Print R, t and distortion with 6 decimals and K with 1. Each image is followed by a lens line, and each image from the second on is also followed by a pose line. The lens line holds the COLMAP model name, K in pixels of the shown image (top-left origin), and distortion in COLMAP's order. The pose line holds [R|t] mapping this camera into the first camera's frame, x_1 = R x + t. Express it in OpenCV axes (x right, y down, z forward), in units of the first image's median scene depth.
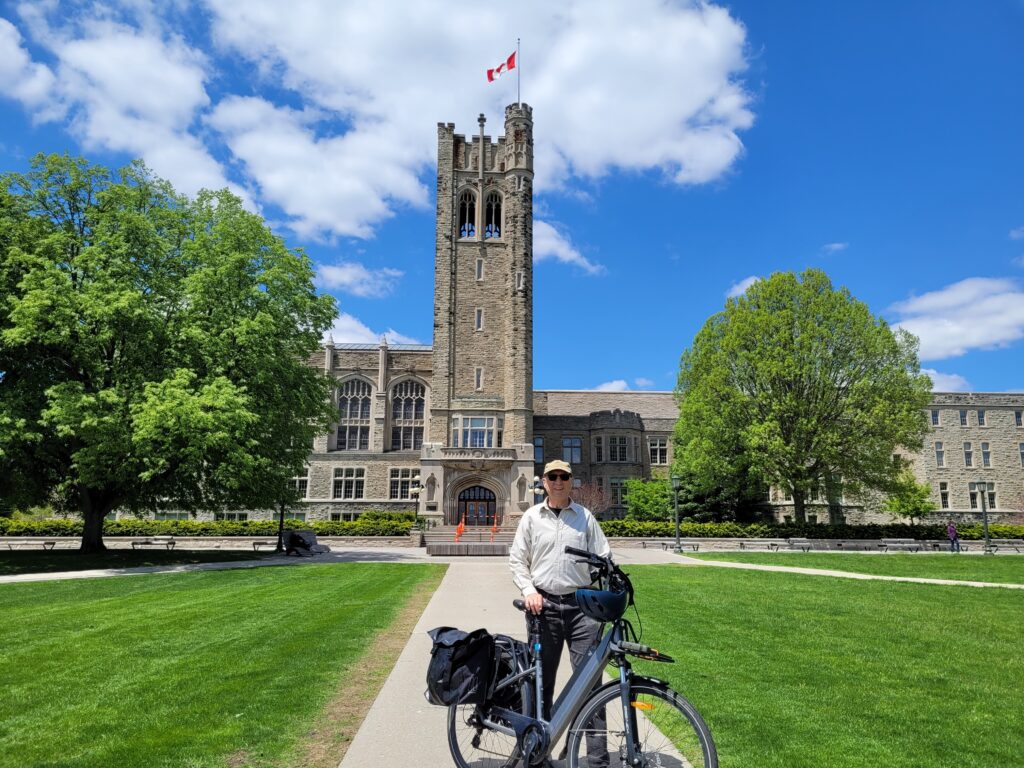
lens RADIAL K [[776.6, 0, 510.0], [0, 776.6, 384.6], [0, 0, 1]] dist [0.050701, -0.018613]
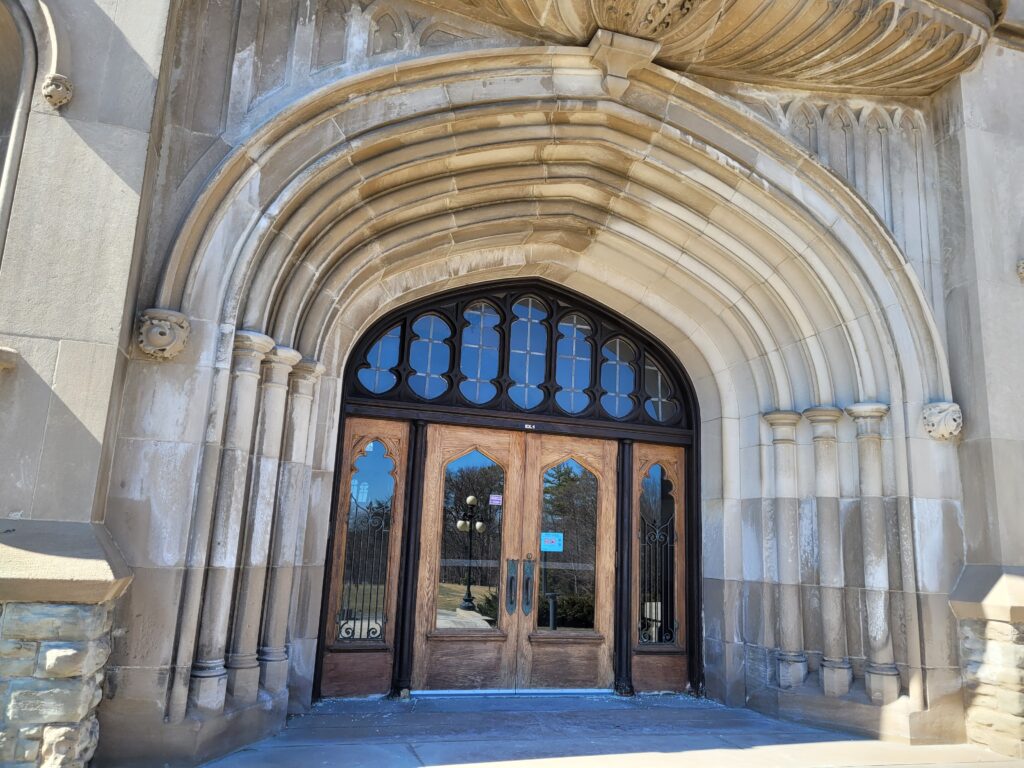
lens RADIAL K [[776.6, 0, 510.0], [0, 776.6, 381.3], [0, 0, 1]] dist [0.050701, -0.018613]
pose [[0.973800, 0.090887, 0.208453, -0.064827], [-0.092371, 0.995721, -0.002624, 0.140511], [-0.207800, -0.016700, 0.978029, 0.876453]]
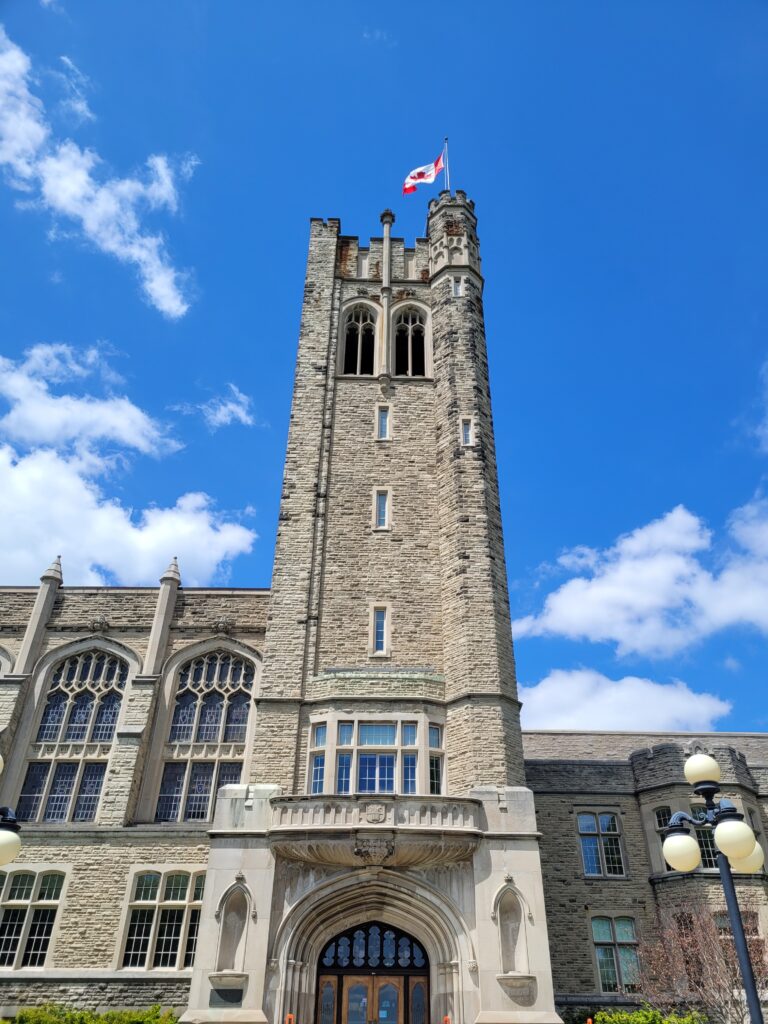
lens RADIAL K [[776.6, 0, 391.3], [0, 776.6, 522.2], [0, 0, 1]] dist [0.050701, -0.018613]
pose [[0.999290, -0.018218, -0.032970, -0.019276], [0.003816, 0.919720, -0.392556, 0.100995], [0.037475, 0.392152, 0.919137, 0.591644]]
